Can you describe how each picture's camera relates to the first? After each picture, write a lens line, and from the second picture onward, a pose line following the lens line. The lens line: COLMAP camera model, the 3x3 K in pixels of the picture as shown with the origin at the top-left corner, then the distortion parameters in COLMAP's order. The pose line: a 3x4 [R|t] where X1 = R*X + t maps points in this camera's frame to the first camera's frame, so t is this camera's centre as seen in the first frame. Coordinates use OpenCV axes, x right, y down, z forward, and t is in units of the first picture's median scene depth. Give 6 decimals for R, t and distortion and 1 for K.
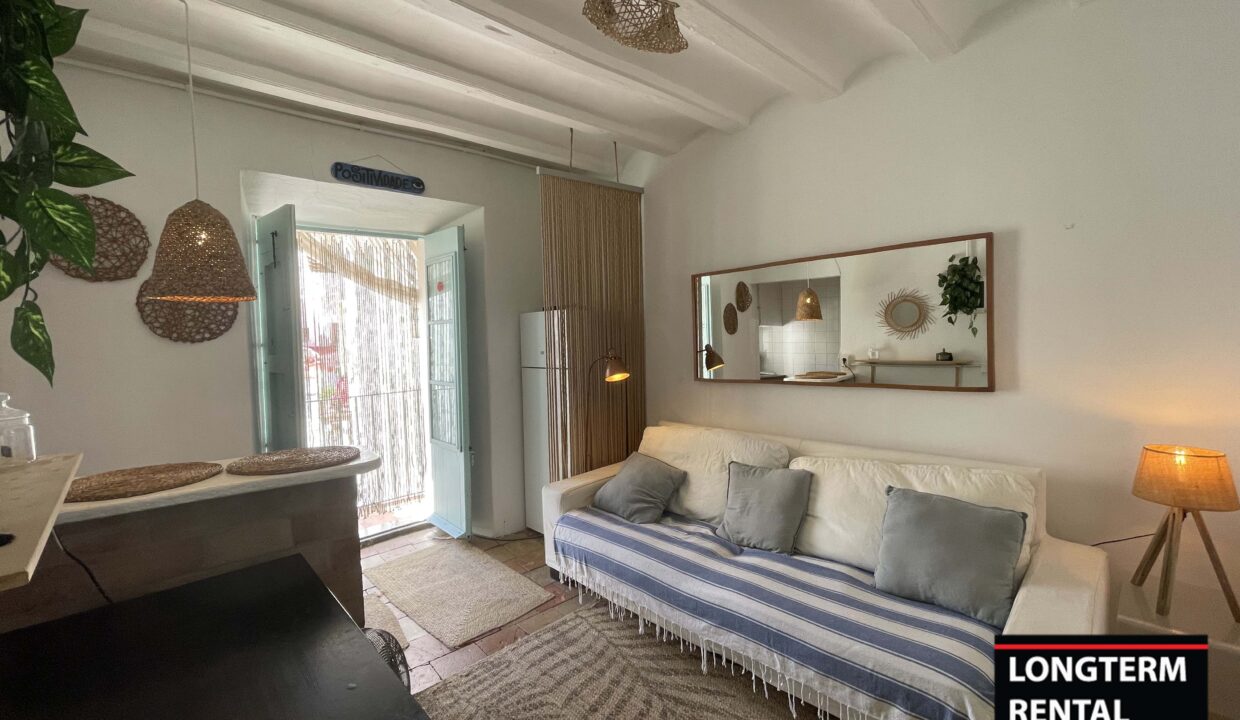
lens RADIAL K [[500.3, 0, 619.1], [0, 500.3, 361.5], [0, 0, 1]] dist [-0.006525, 0.001971]
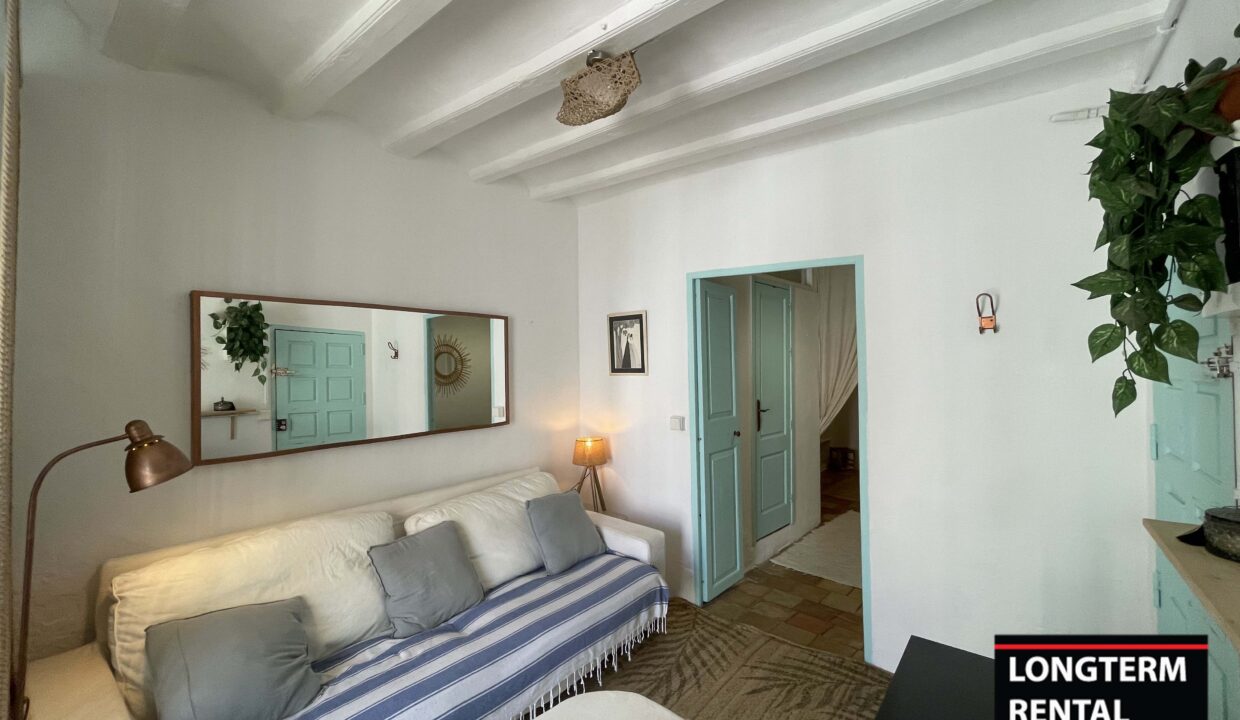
lens RADIAL K [[500.3, 0, 616.0], [0, 500.3, 364.1], [0, 0, 1]] dist [-0.006525, 0.001971]
pose [[-0.117408, 0.026902, 0.992719, -0.636101], [0.049807, 0.998535, -0.021169, -0.057483], [-0.991834, 0.046959, -0.118576, 0.710747]]
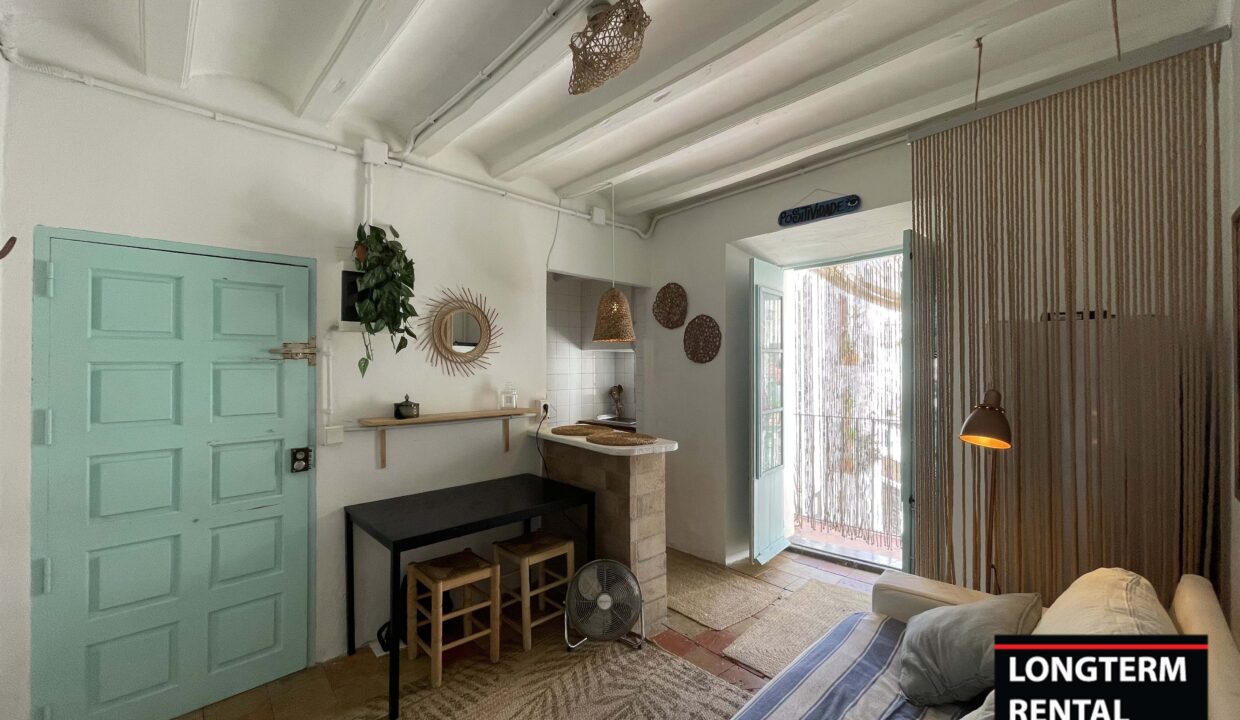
lens RADIAL K [[500.3, 0, 617.5], [0, 500.3, 355.4], [0, 0, 1]] dist [-0.006525, 0.001971]
pose [[0.025237, -0.002444, -0.999679, 0.691871], [-0.046337, 0.998919, -0.003612, -0.044359], [0.998607, 0.046414, 0.025096, 0.686151]]
